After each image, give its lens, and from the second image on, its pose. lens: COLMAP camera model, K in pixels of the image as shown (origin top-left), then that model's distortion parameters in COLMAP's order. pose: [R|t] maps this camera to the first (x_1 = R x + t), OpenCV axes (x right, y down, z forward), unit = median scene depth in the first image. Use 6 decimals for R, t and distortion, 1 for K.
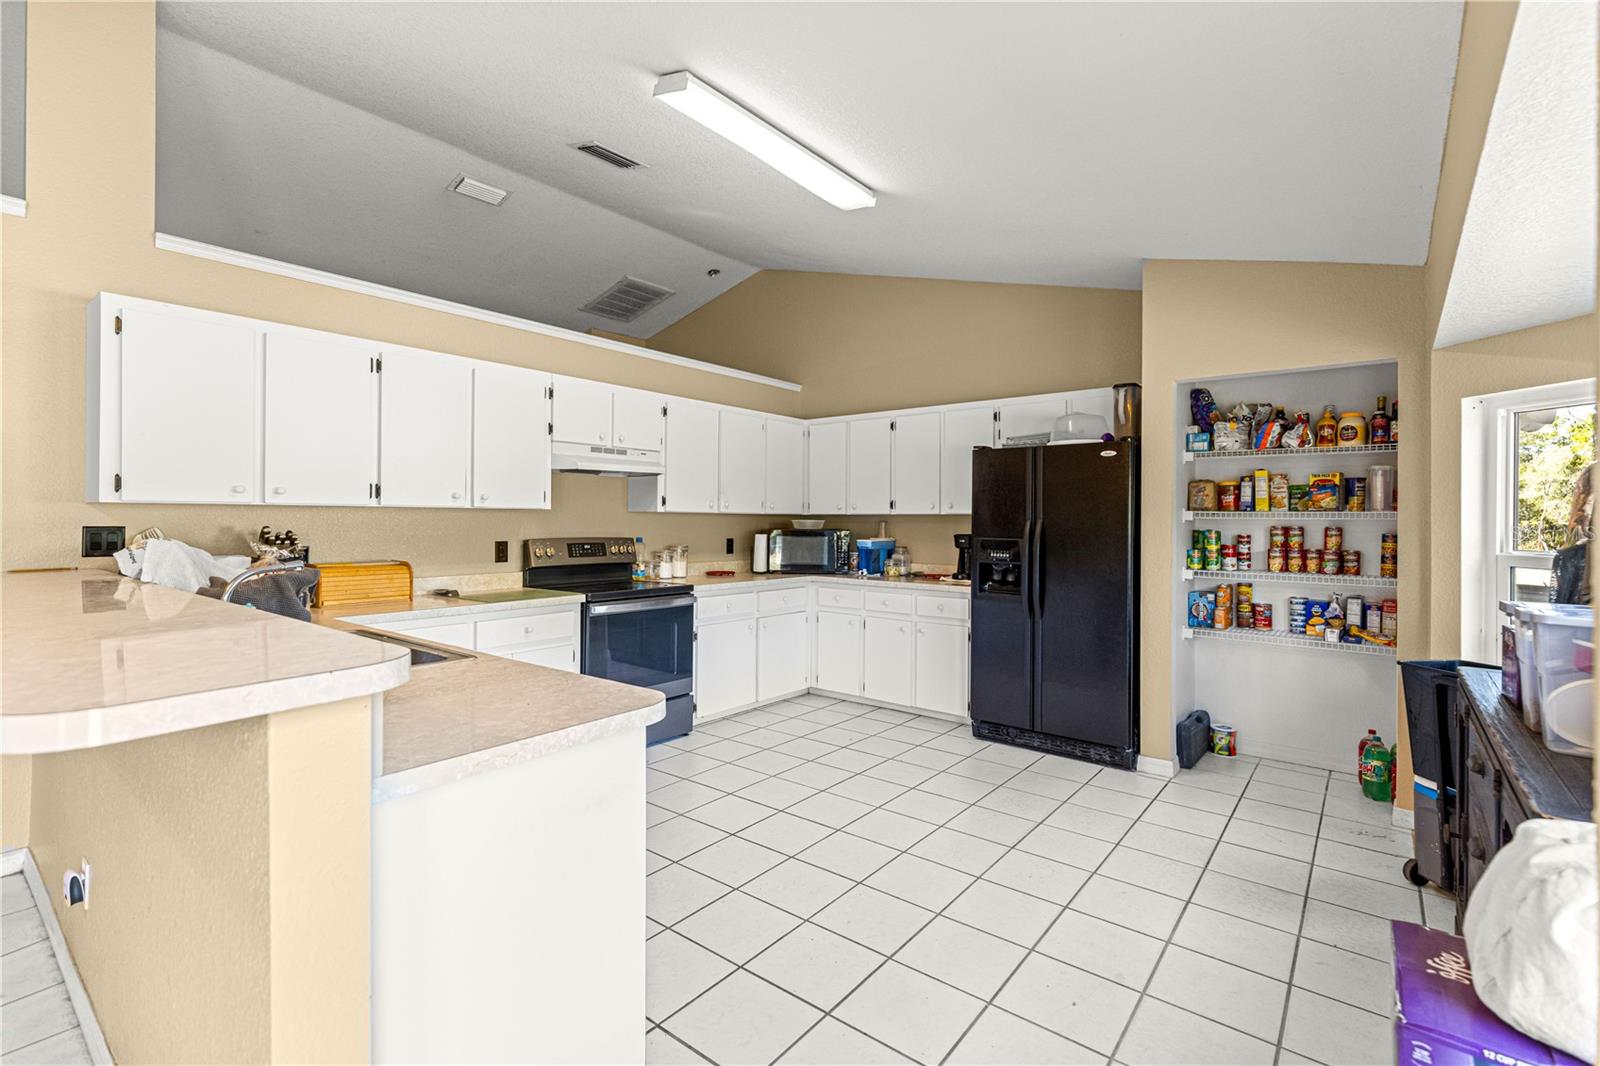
lens RADIAL K [[738.0, 0, 798.5], [0, 738.0, 520.9], [0, 0, 1]] dist [0.008116, 0.000593]
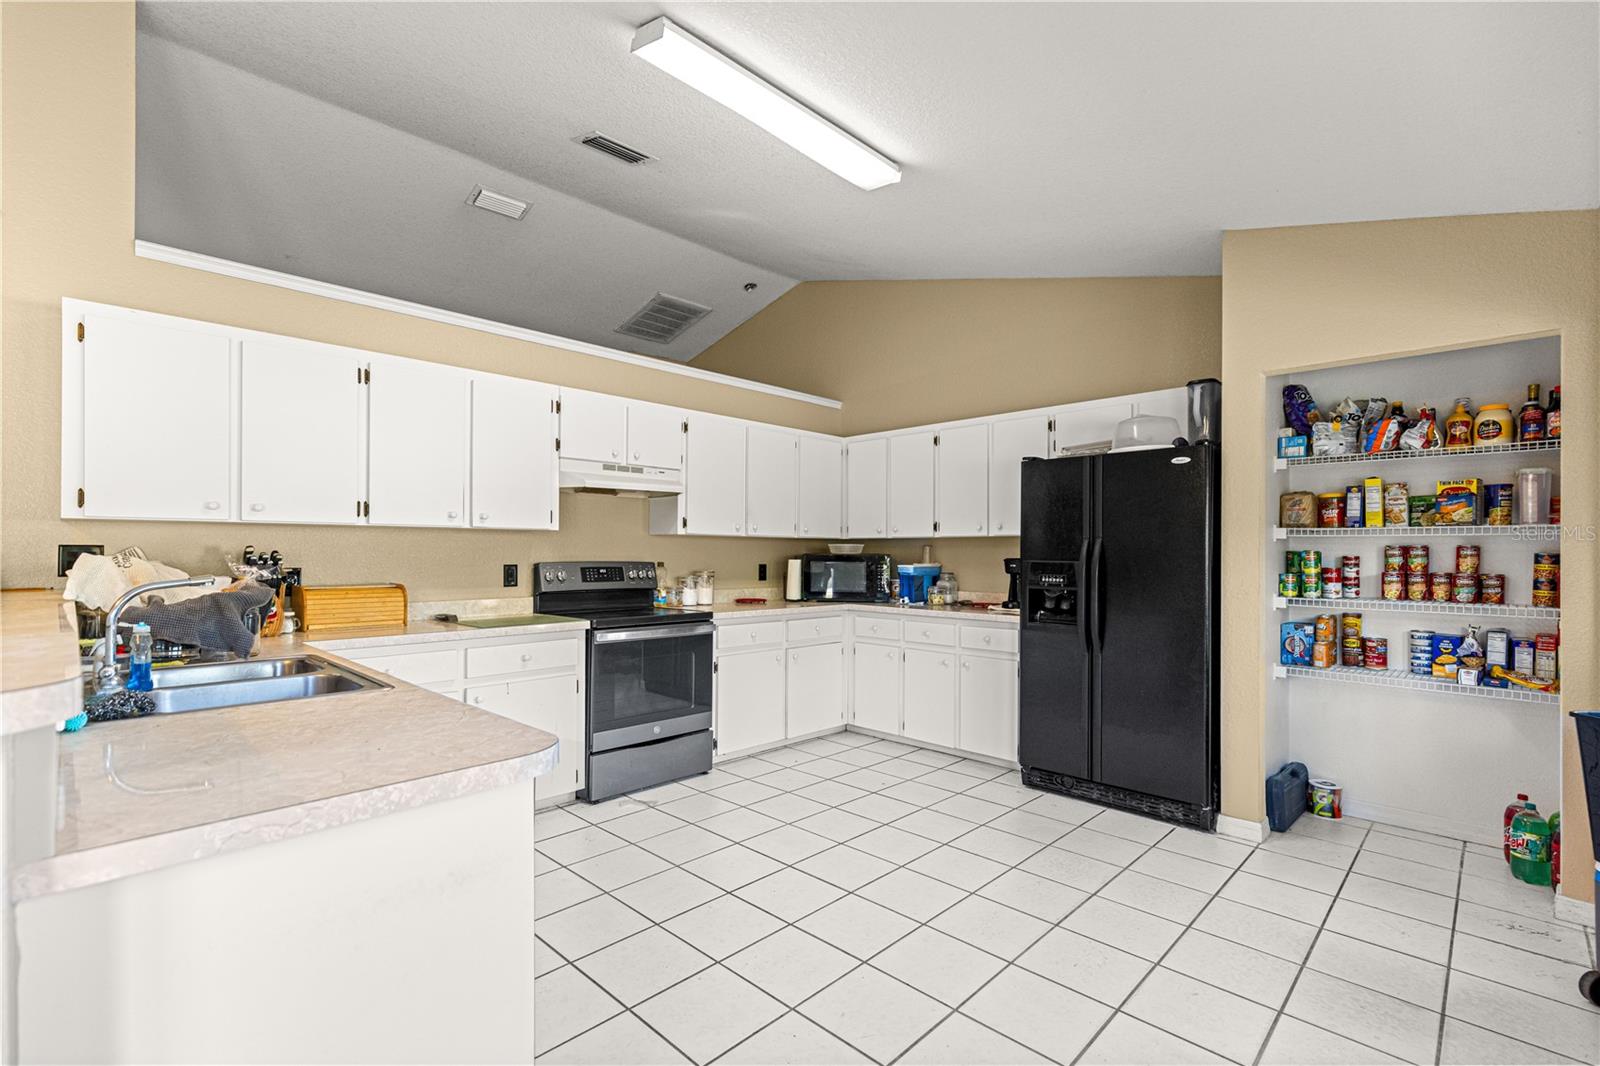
lens RADIAL K [[738.0, 0, 789.1], [0, 738.0, 553.0], [0, 0, 1]] dist [0.008116, 0.000593]
pose [[0.994618, -0.002683, -0.103572, 0.053694], [0.002581, 0.999996, -0.001114, 0.014850], [0.103574, 0.000841, 0.994621, 0.095079]]
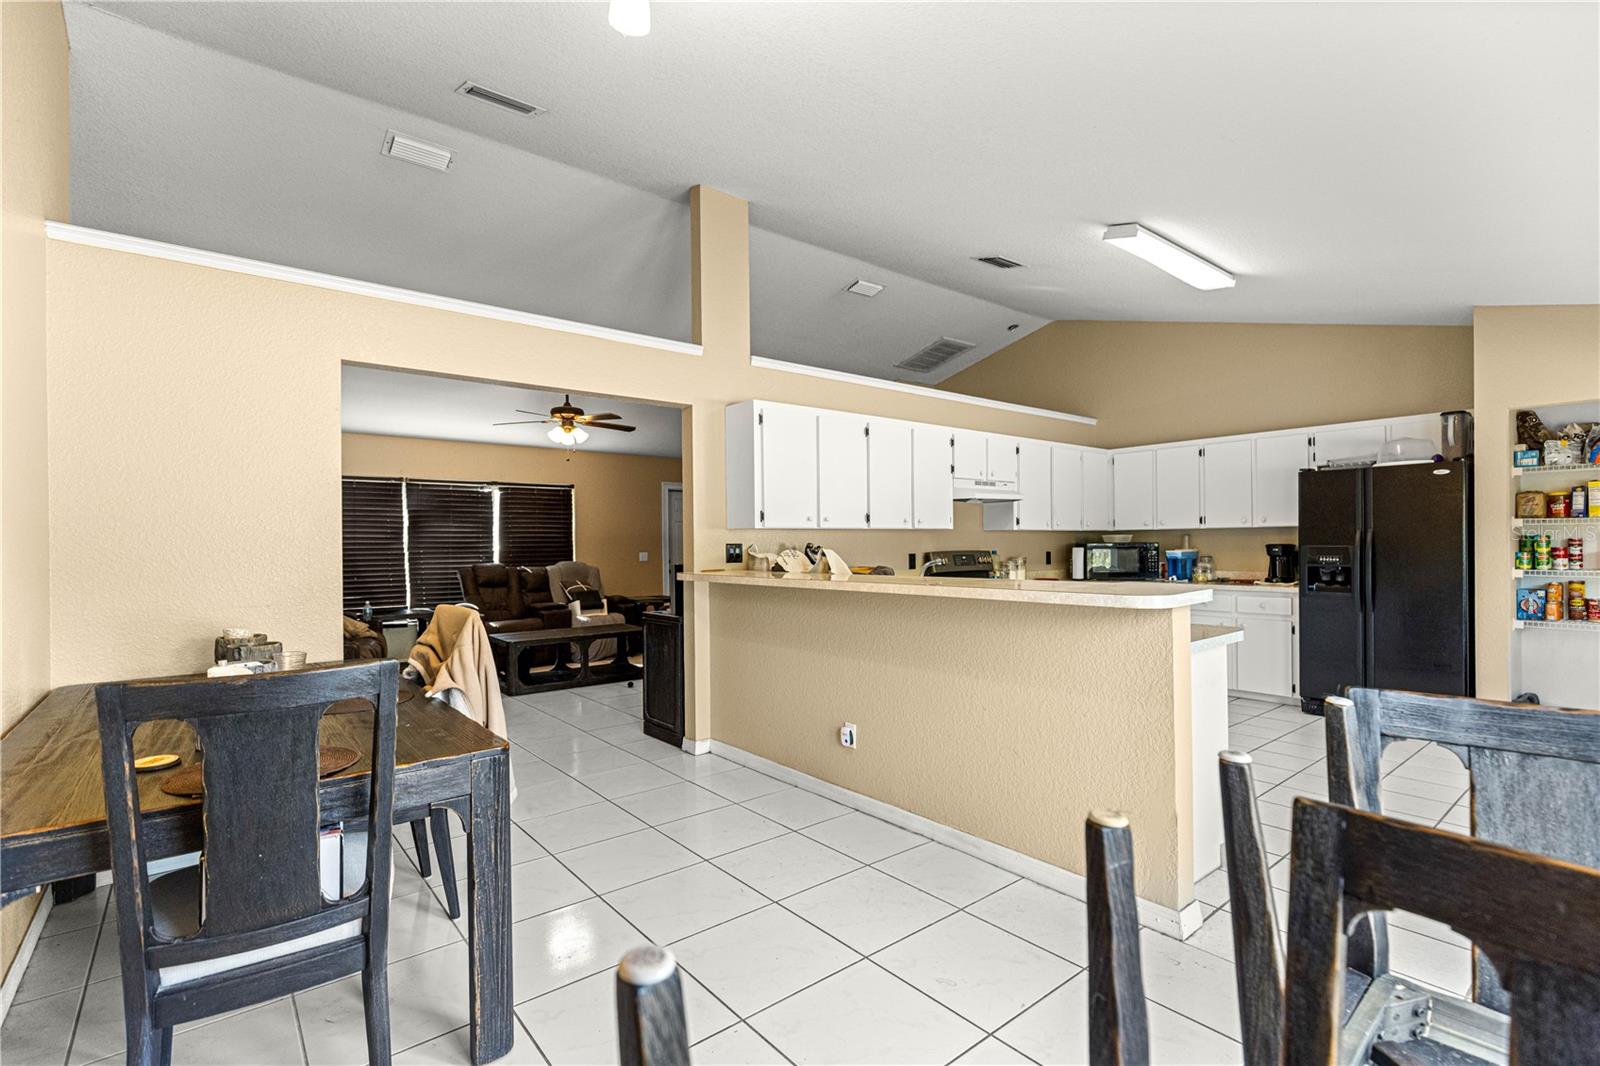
lens RADIAL K [[738.0, 0, 815.0], [0, 738.0, 547.9], [0, 0, 1]] dist [0.008116, 0.000593]
pose [[0.978428, -0.016146, -0.205958, -0.304356], [0.017326, 0.999842, 0.003926, 0.008767], [0.205862, -0.007410, 0.978553, -0.357188]]
